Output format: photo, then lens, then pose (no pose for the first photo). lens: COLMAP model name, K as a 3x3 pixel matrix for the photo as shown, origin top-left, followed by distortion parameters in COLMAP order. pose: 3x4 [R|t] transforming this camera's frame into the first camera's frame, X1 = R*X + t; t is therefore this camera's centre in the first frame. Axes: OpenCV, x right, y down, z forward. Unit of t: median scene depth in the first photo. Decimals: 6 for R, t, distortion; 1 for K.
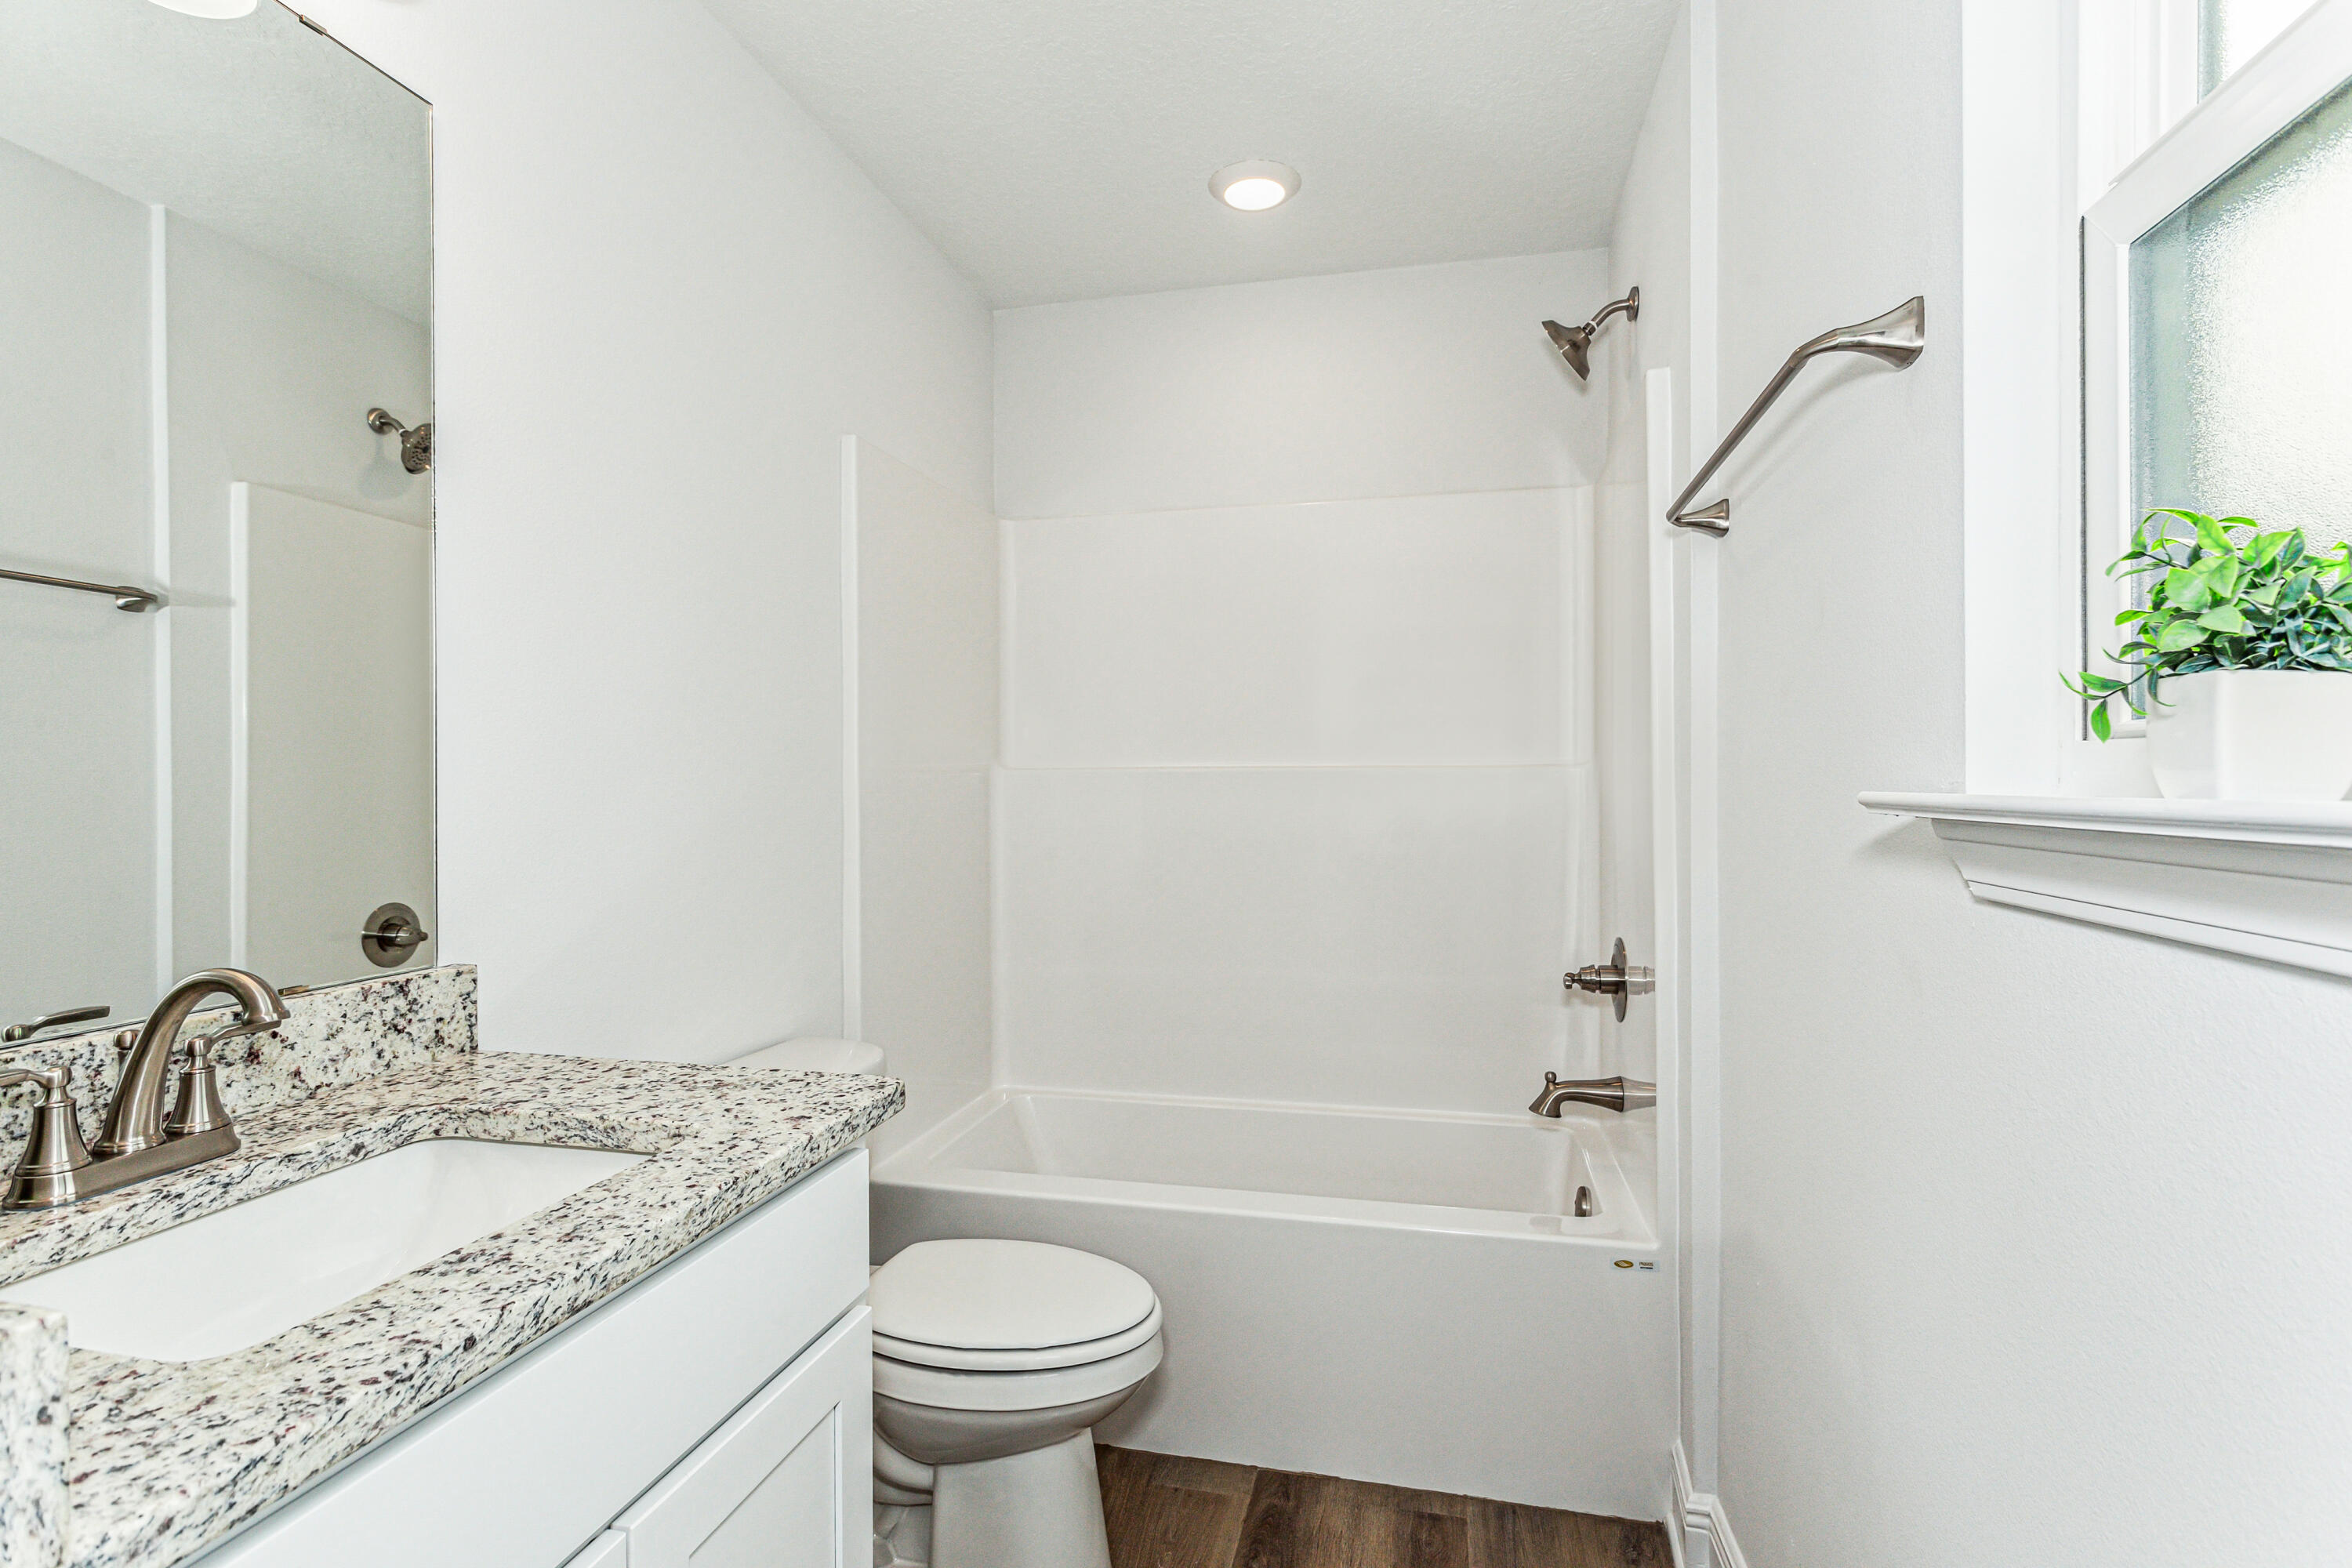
lens RADIAL K [[1125.5, 0, 1174.8], [0, 1125.5, 785.9], [0, 0, 1]] dist [0.000911, 0.000724]
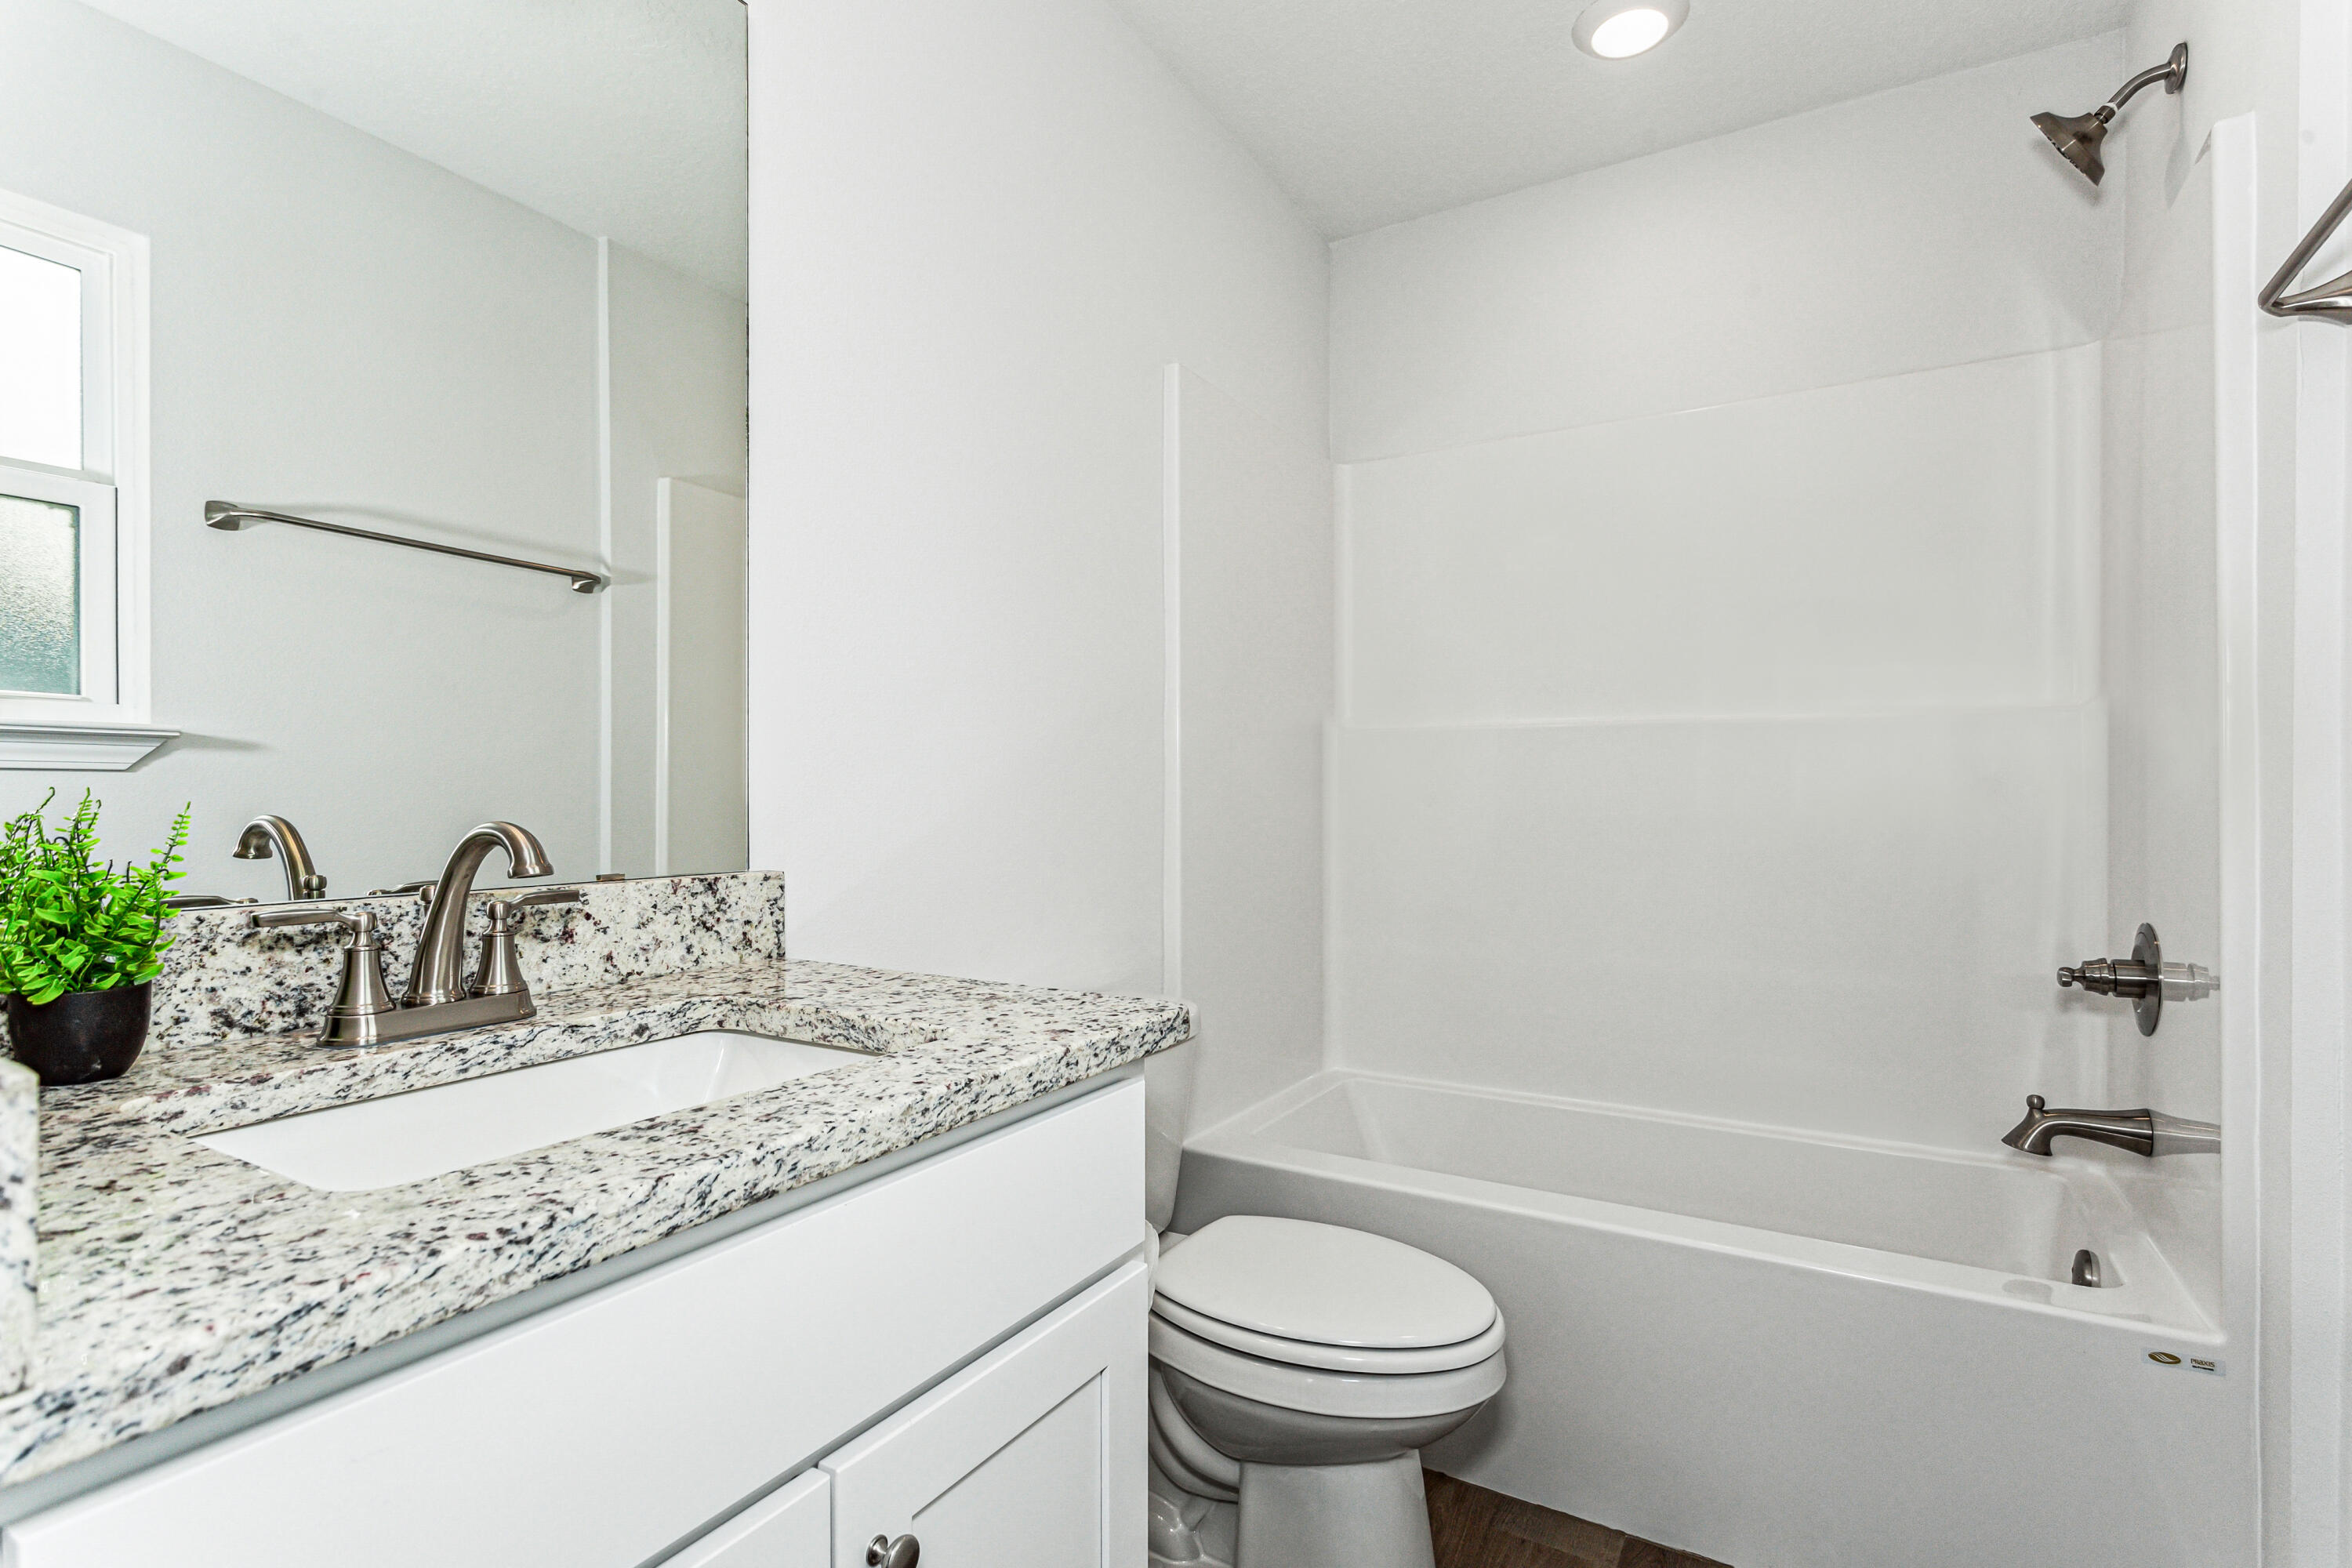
lens RADIAL K [[1125.5, 0, 1183.4], [0, 1125.5, 791.3], [0, 0, 1]] dist [0.000911, 0.000724]
pose [[0.954510, 0.005164, -0.298135, 0.008215], [-0.005457, 0.999985, -0.000151, 0.071271], [0.298129, 0.001771, 0.954524, 0.130800]]
